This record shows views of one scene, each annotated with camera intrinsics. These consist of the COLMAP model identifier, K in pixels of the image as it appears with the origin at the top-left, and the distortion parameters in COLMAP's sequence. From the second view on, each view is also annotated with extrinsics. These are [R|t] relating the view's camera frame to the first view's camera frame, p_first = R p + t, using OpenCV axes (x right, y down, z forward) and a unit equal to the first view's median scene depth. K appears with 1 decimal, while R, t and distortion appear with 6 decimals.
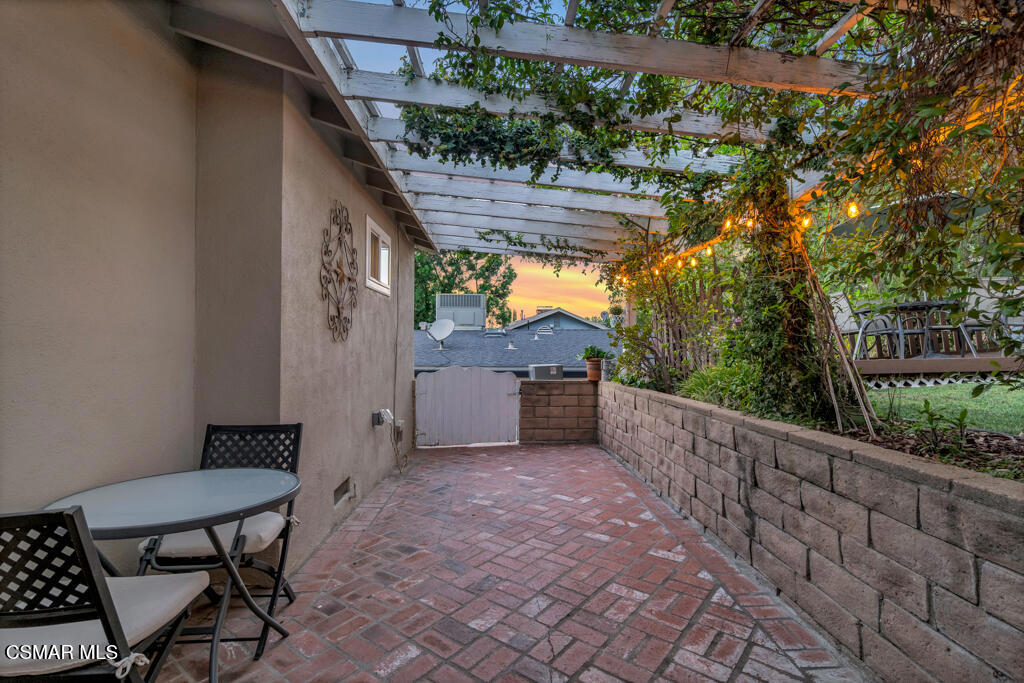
lens RADIAL K [[485.3, 0, 510.0], [0, 485.3, 343.7], [0, 0, 1]] dist [-0.010630, 0.000637]
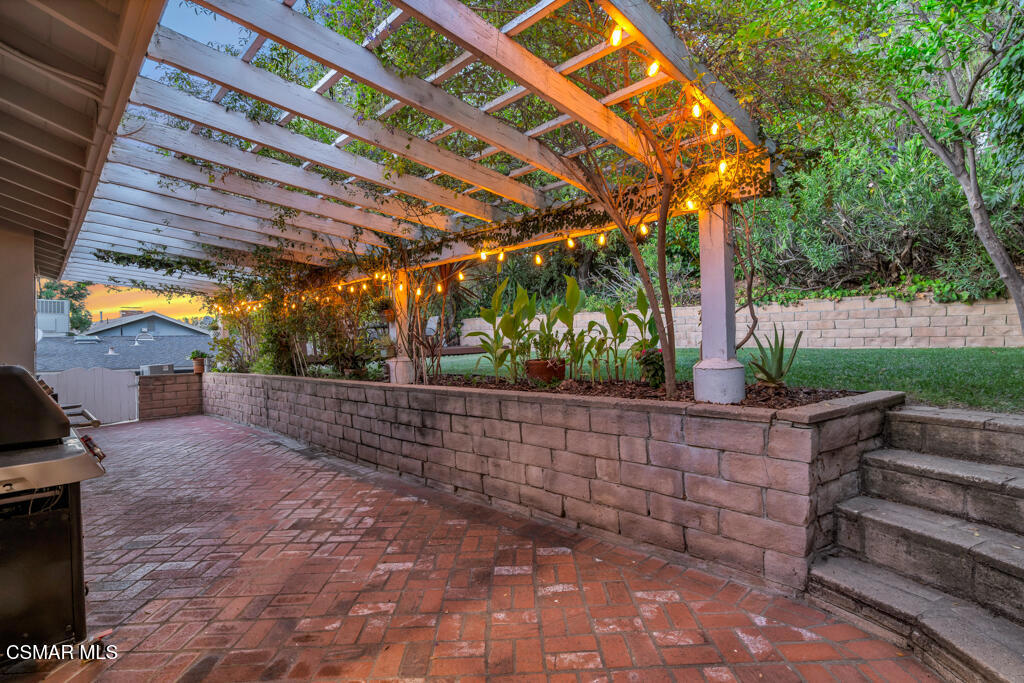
lens RADIAL K [[485.3, 0, 505.8], [0, 485.3, 345.3], [0, 0, 1]] dist [-0.010630, 0.000637]
pose [[0.737048, -0.013611, 0.675704, -0.143340], [0.015110, 0.999879, 0.003659, -0.001640], [-0.675672, 0.007513, 0.737164, -0.779598]]
